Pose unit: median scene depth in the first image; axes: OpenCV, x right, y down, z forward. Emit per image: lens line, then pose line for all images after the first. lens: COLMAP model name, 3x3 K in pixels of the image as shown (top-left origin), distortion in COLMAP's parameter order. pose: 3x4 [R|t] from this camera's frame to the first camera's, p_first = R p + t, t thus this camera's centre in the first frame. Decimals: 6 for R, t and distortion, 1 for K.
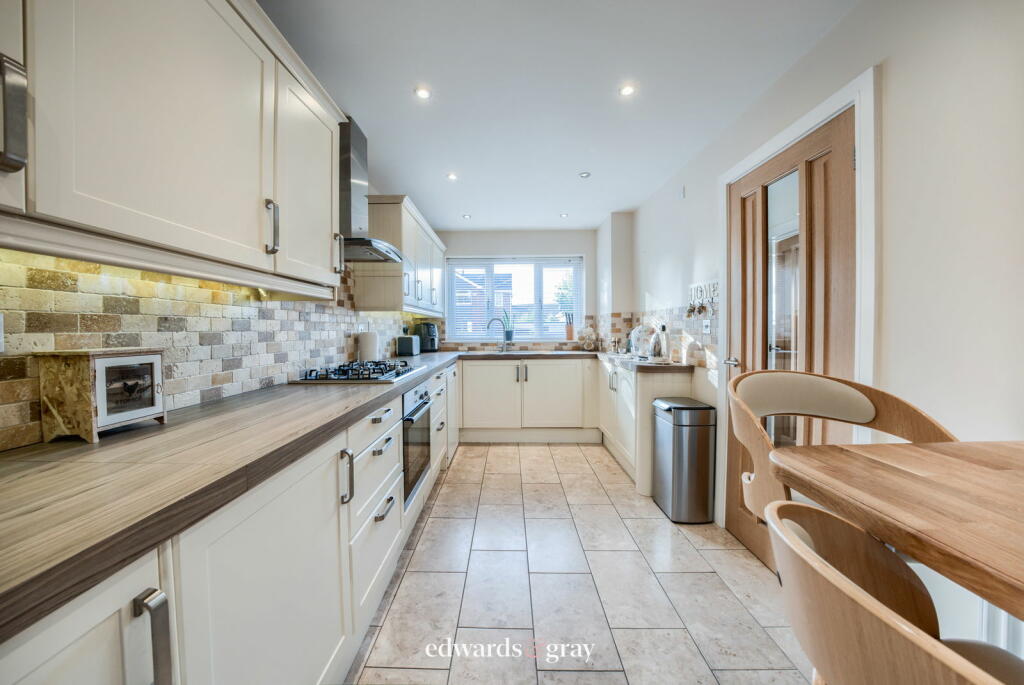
lens RADIAL K [[349.7, 0, 499.8], [0, 349.7, 330.9], [0, 0, 1]] dist [-0.000441, -0.000053]
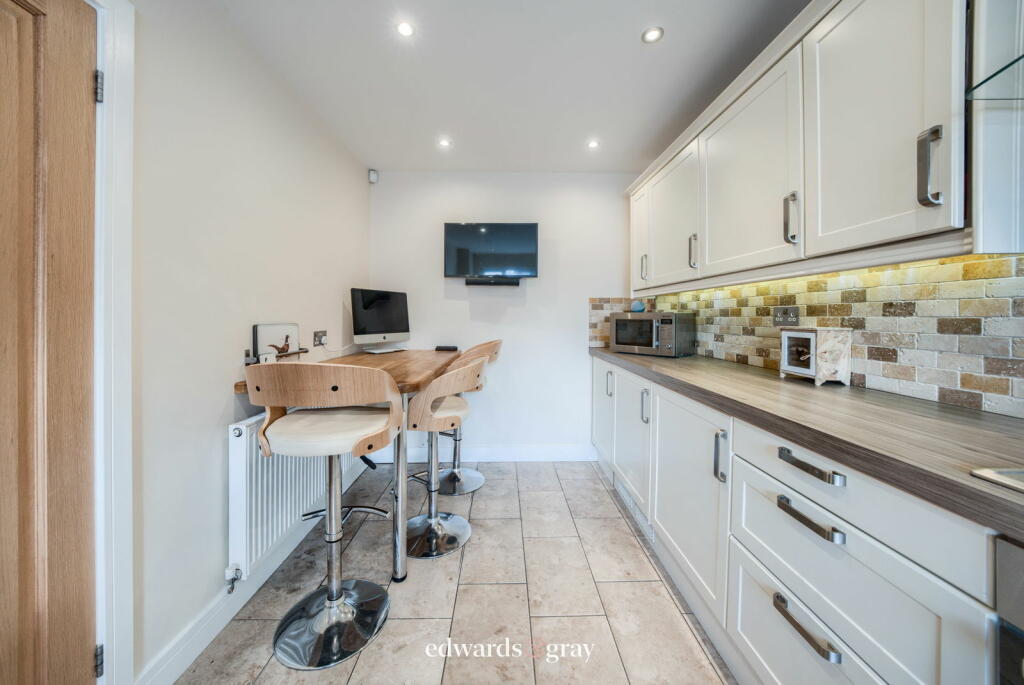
lens RADIAL K [[358.0, 0, 511.1], [0, 358.0, 317.7], [0, 0, 1]] dist [-0.000660, -0.000001]
pose [[-0.999092, 0.005949, -0.042196, 0.207193], [0.005589, 0.999947, 0.008654, -0.009050], [0.042245, 0.008411, -0.999072, 1.839933]]
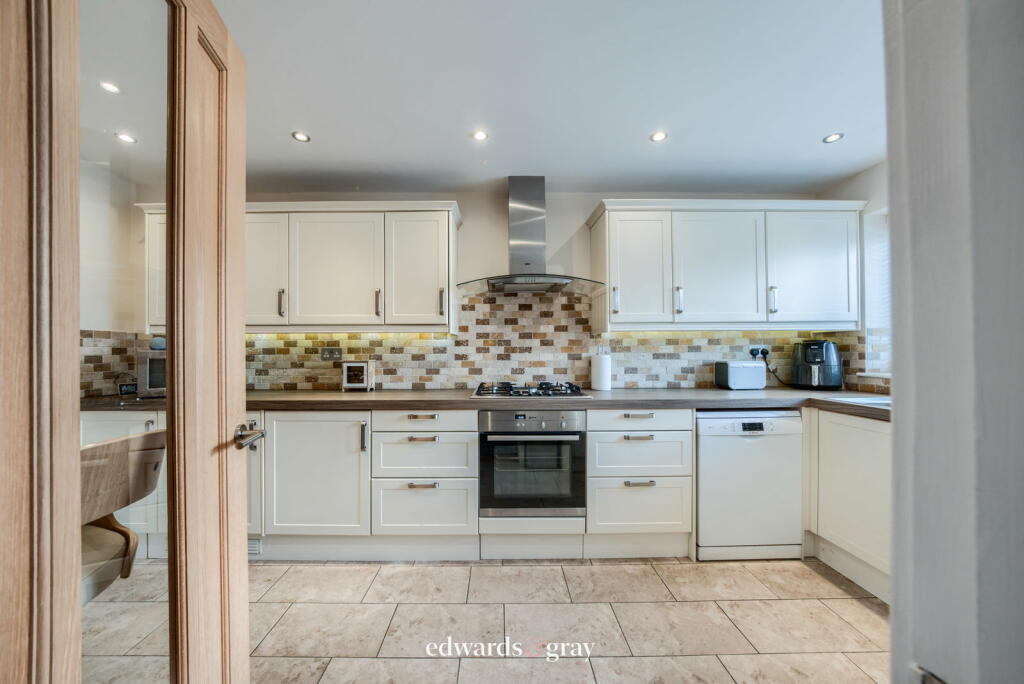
lens RADIAL K [[365.1, 0, 512.0], [0, 365.1, 342.0], [0, 0, 1]] dist [-0.000307, -0.000103]
pose [[0.048402, -0.017941, -0.998667, 1.311621], [-0.000491, 0.999838, -0.017986, -0.028791], [0.998828, 0.001361, 0.048385, 1.500382]]
